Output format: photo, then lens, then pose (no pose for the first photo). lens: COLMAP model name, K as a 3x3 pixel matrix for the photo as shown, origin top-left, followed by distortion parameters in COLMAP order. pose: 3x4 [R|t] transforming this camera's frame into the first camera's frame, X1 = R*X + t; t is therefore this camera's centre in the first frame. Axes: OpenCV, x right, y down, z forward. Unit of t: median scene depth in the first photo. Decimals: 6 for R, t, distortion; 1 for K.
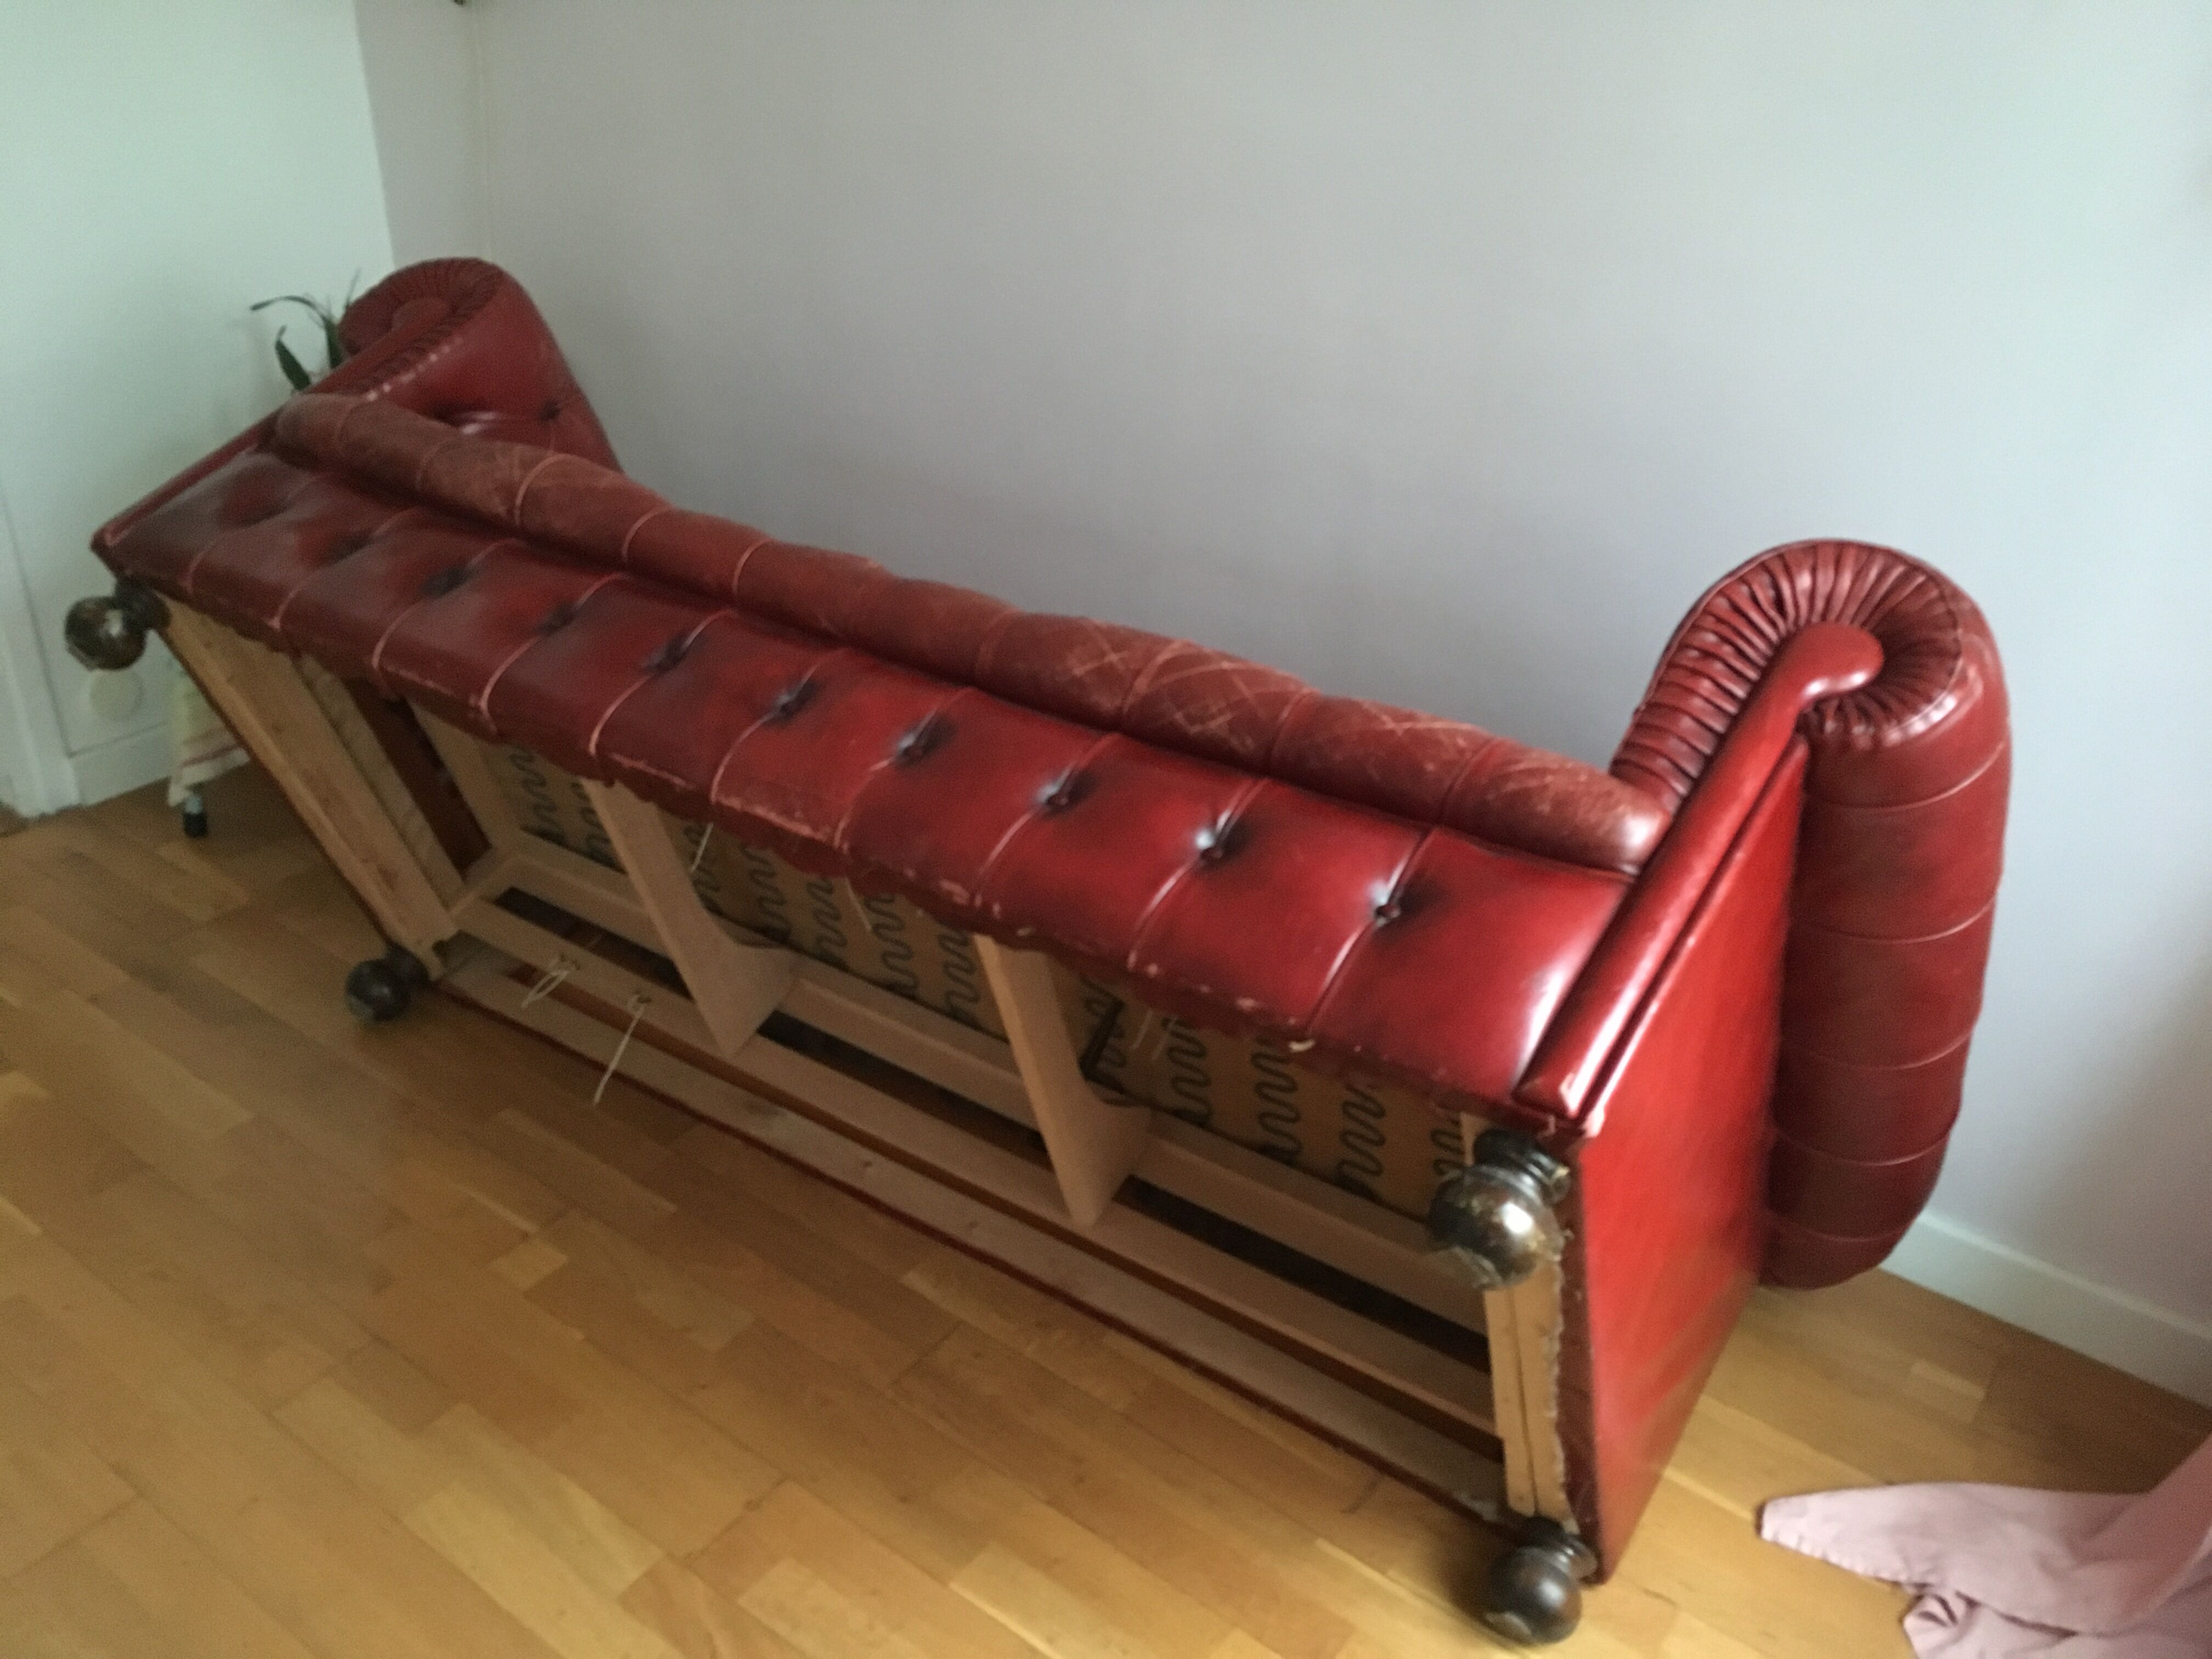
lens RADIAL K [[1890.2, 0, 1106.0], [0, 1890.2, 829.5], [0, 0, 1]] dist [0.074531, -0.097561]
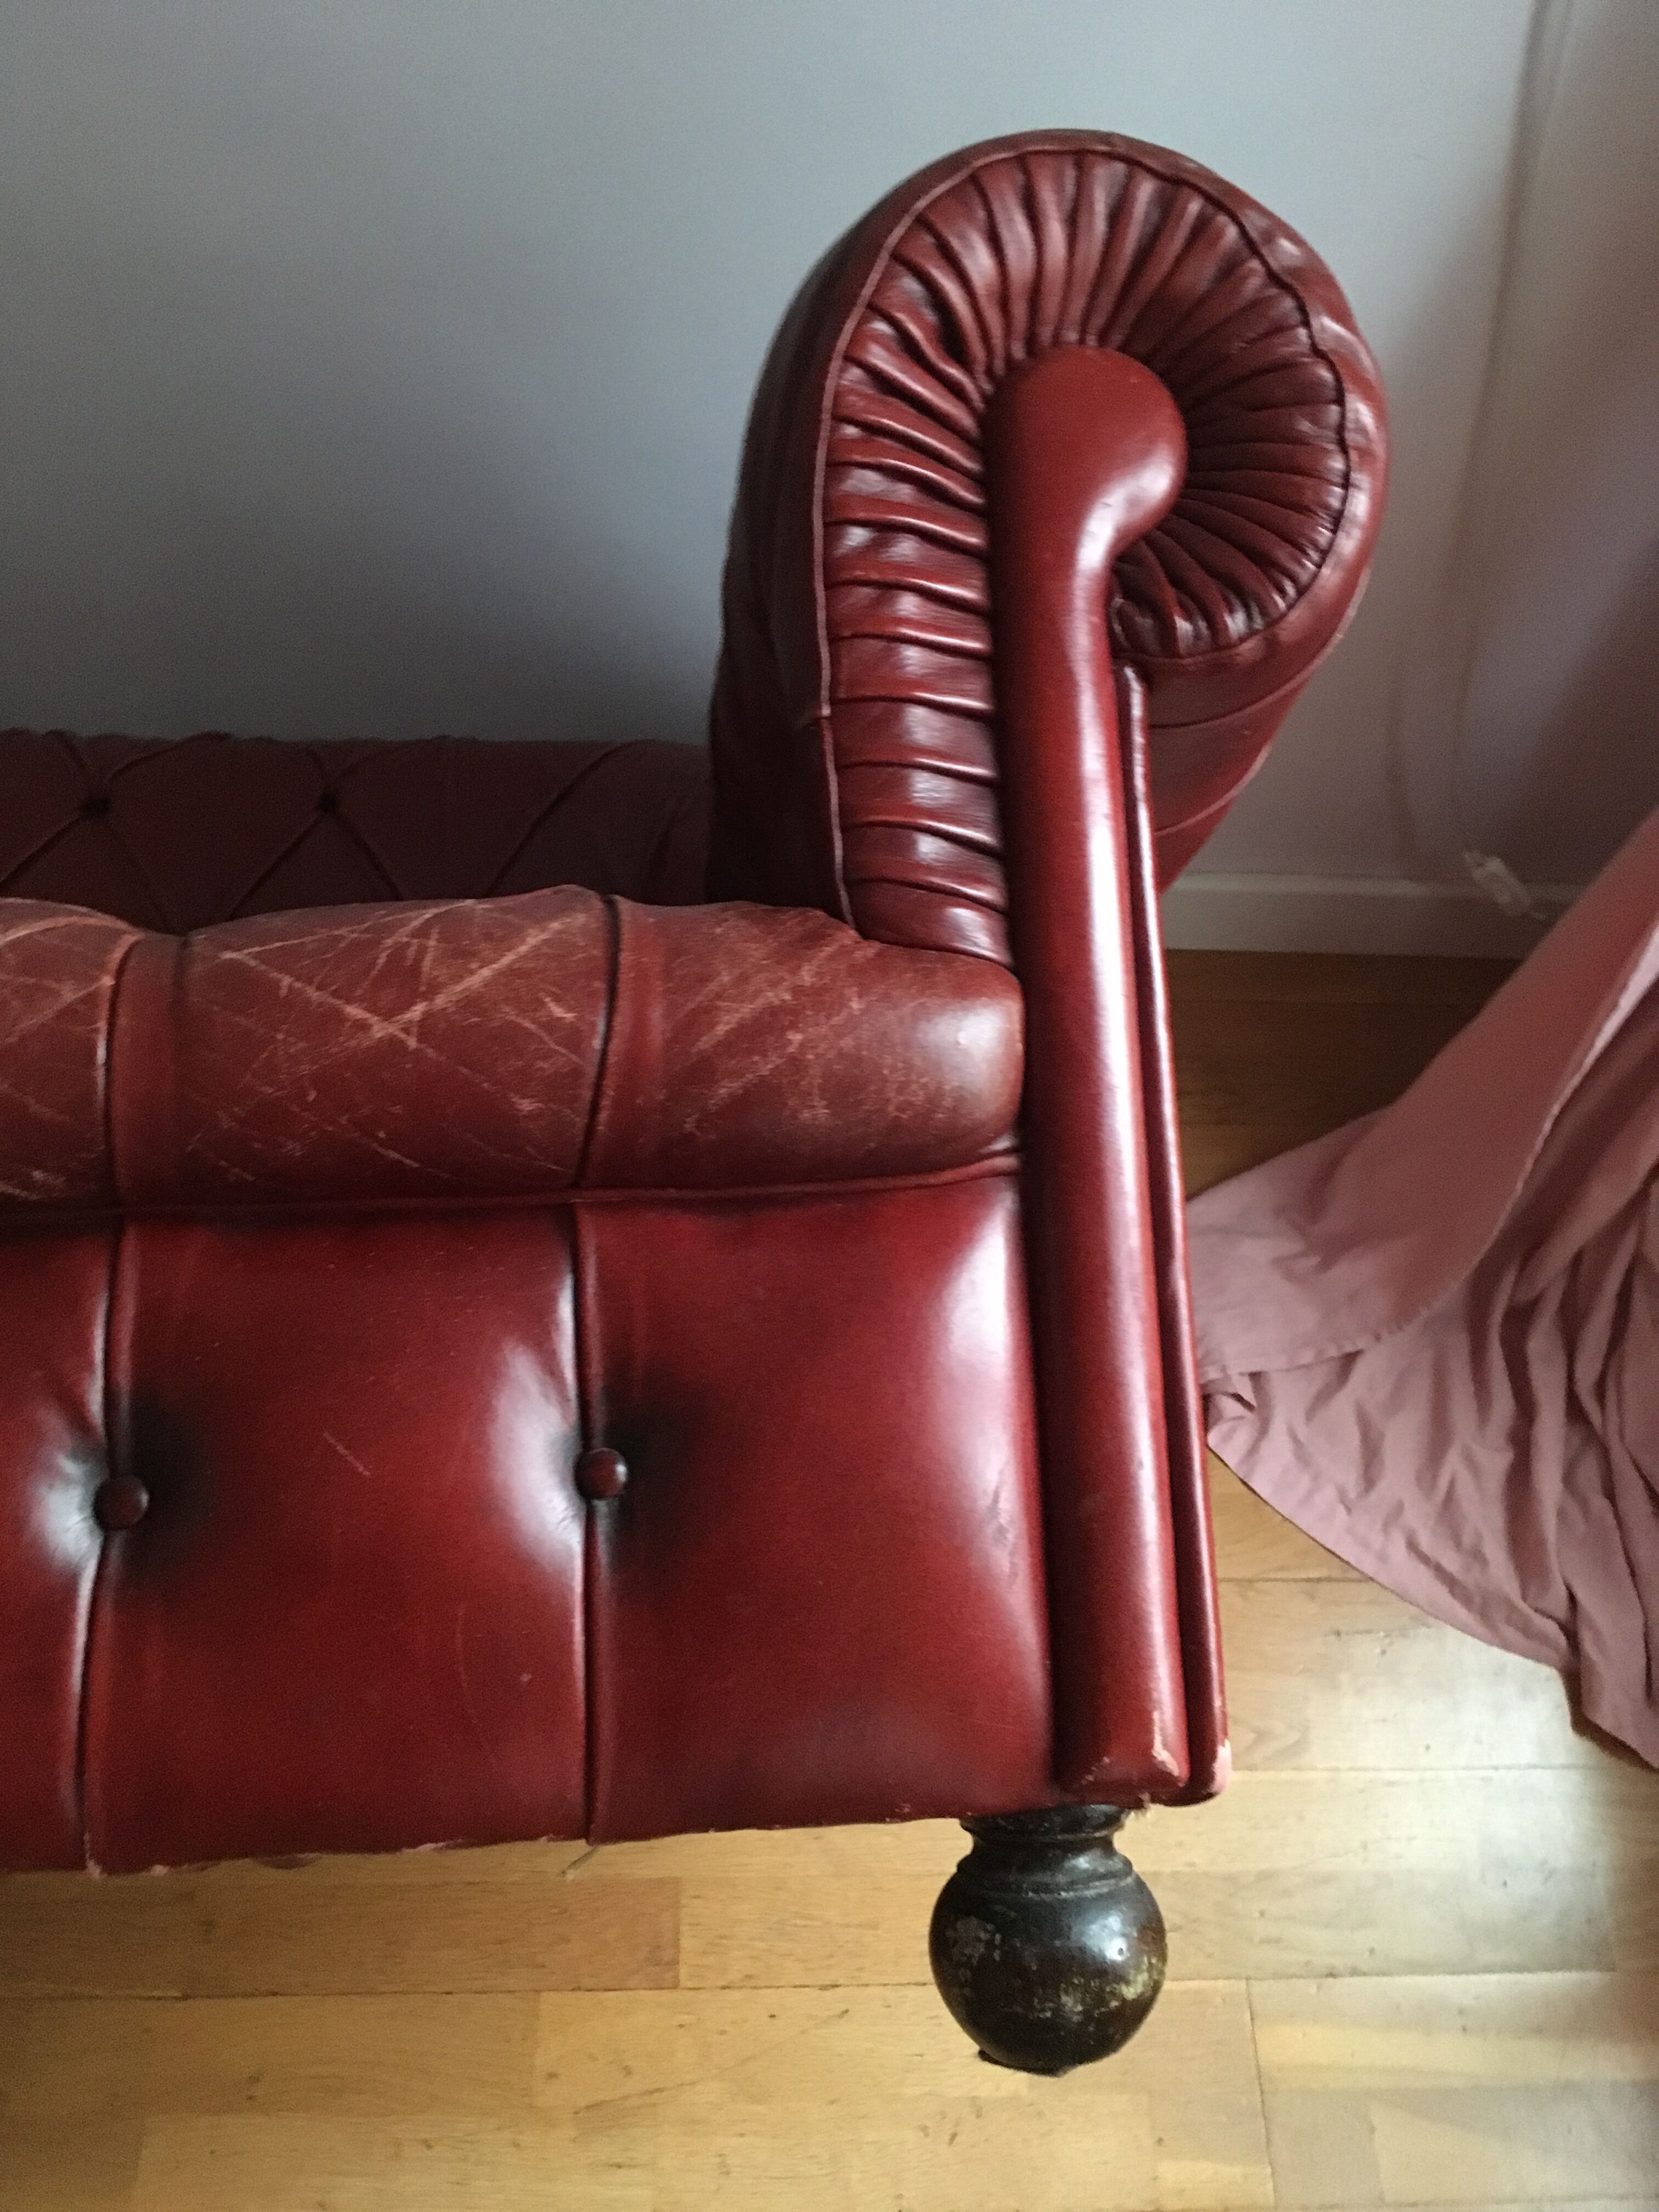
lens RADIAL K [[1890.2, 0, 831.4], [0, 1890.2, 1103.5], [0, 0, 1]] dist [0.074531, -0.097561]
pose [[0.780336, -0.503764, 0.370538, 0.054526], [0.250158, 0.794501, 0.553343, -0.201375], [-0.573147, -0.339101, 0.745998, 0.518559]]
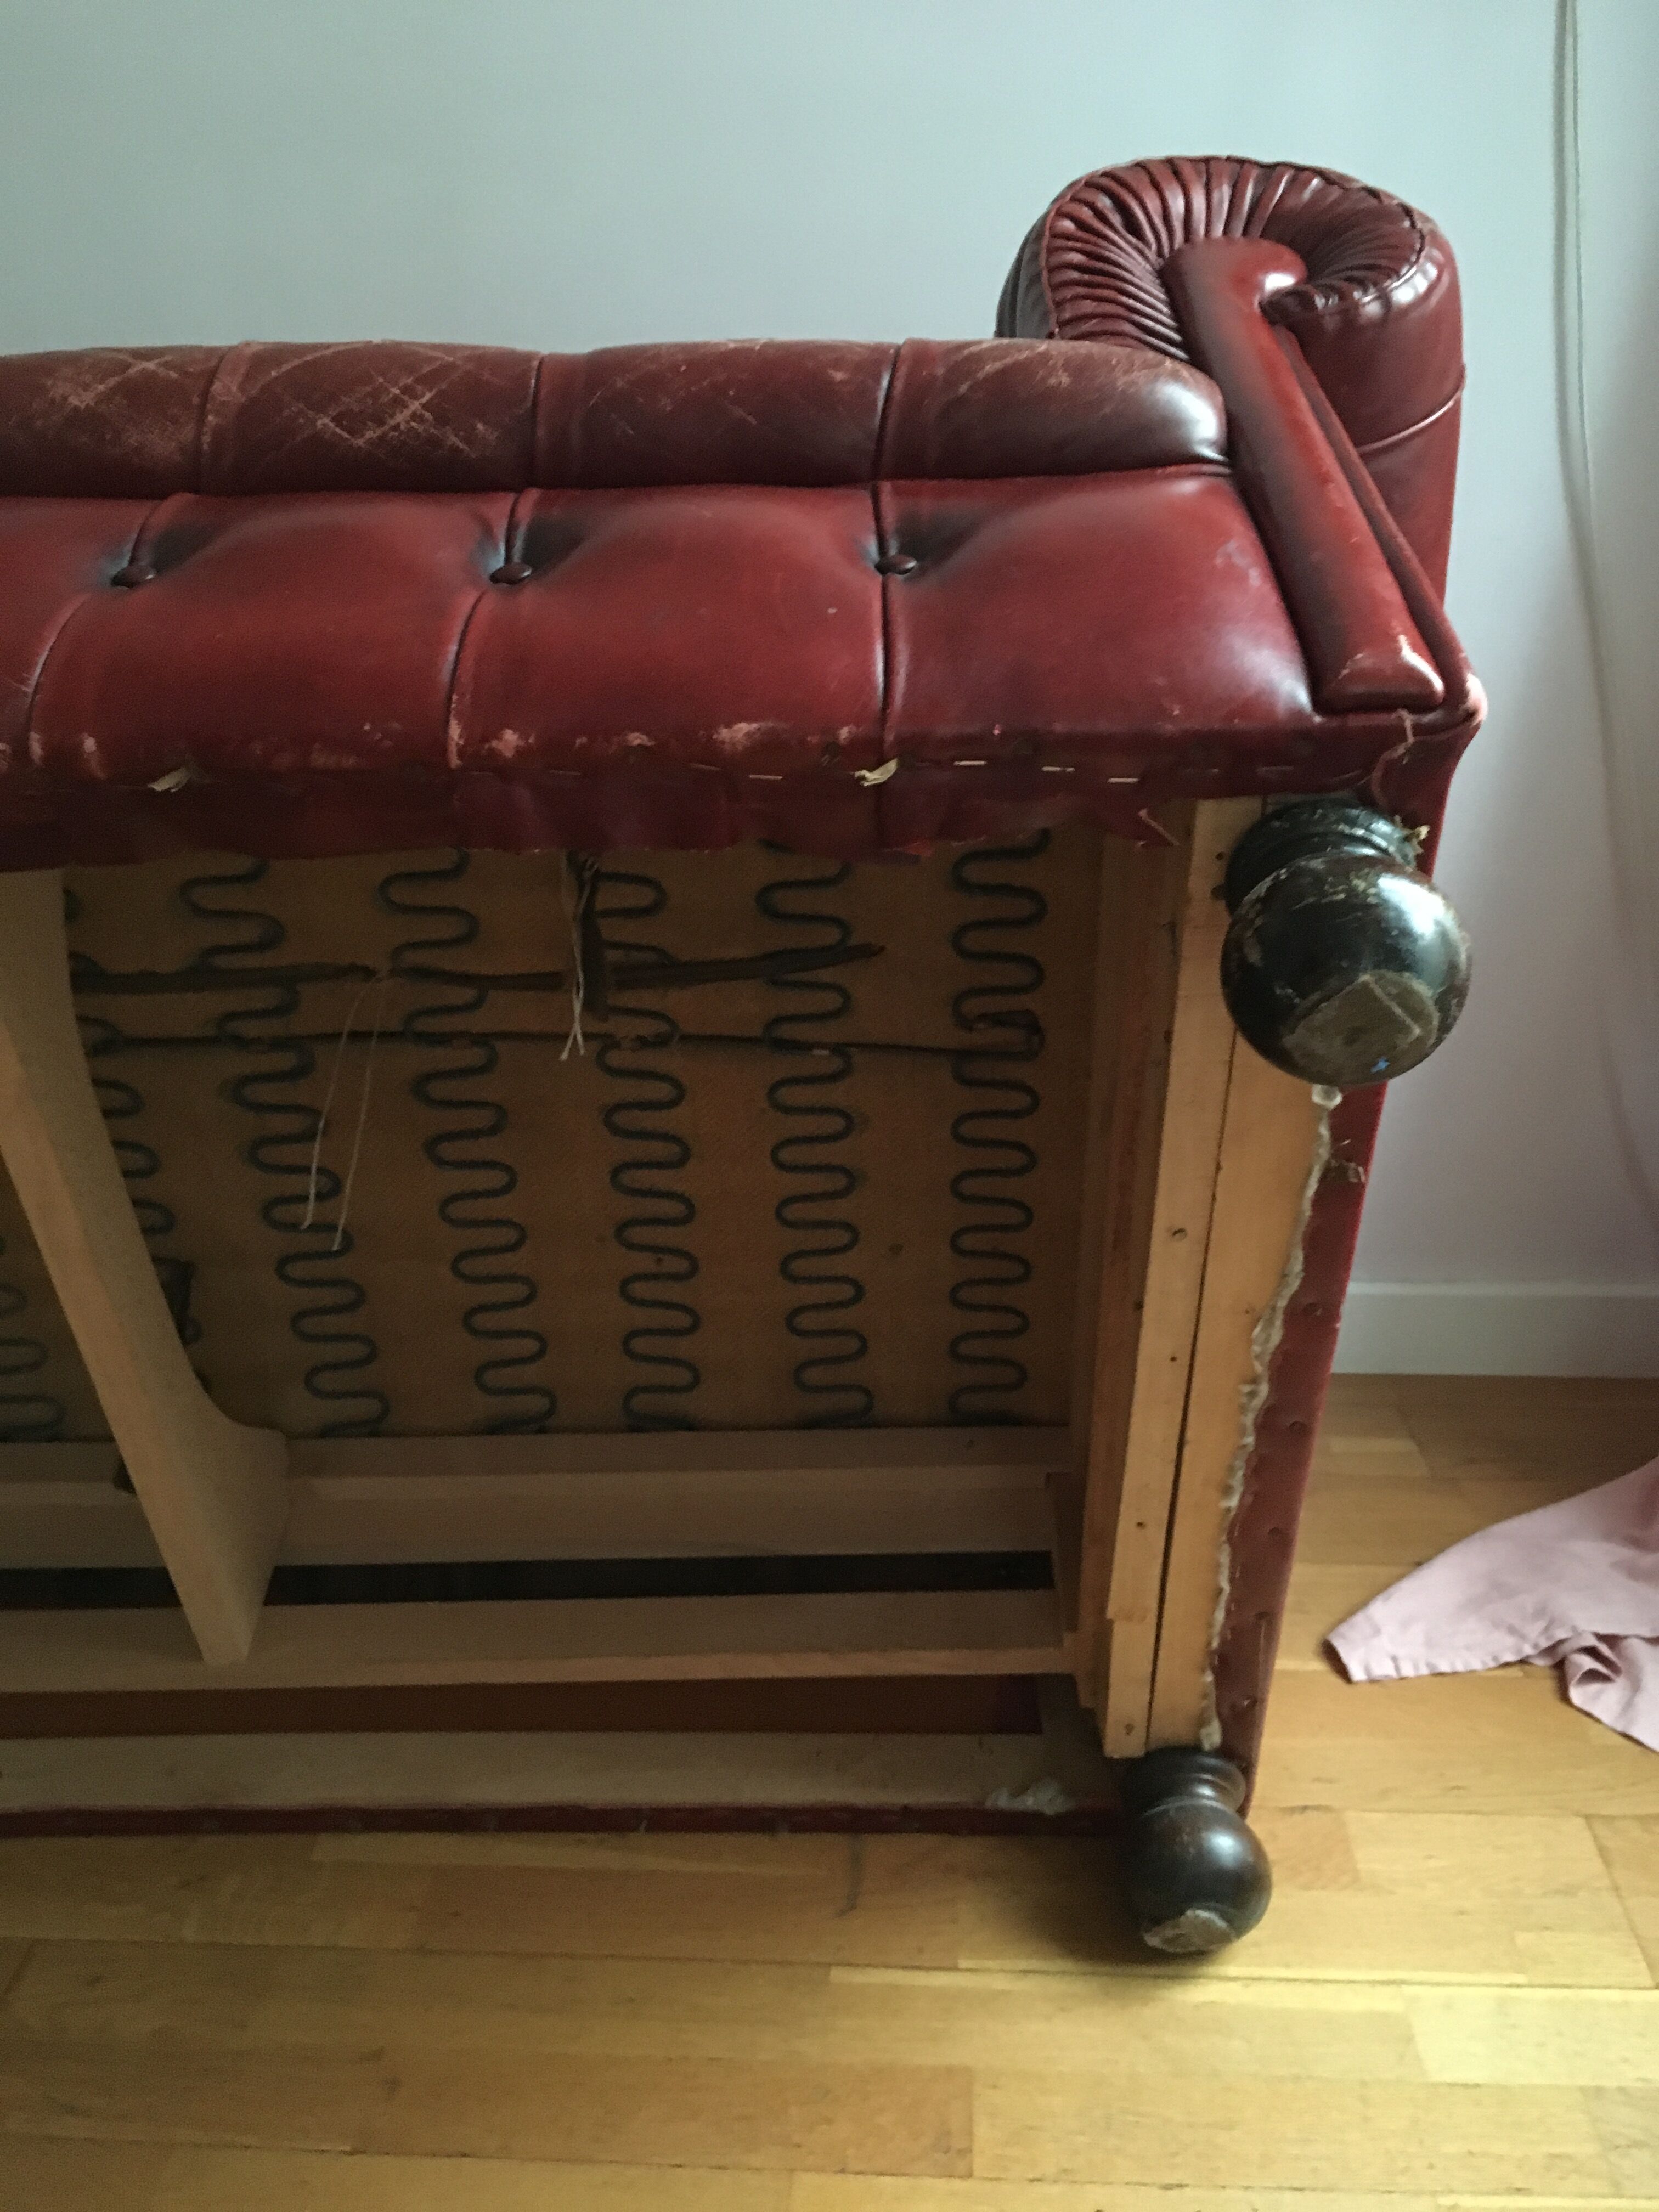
lens RADIAL K [[1890.2, 0, 831.4], [0, 1890.2, 1103.5], [0, 0, 1]] dist [0.074531, -0.097561]
pose [[0.832156, -0.218749, 0.509573, -0.132510], [0.301834, 0.949538, -0.085291, 0.176024], [-0.465202, 0.224781, 0.856189, 0.455811]]
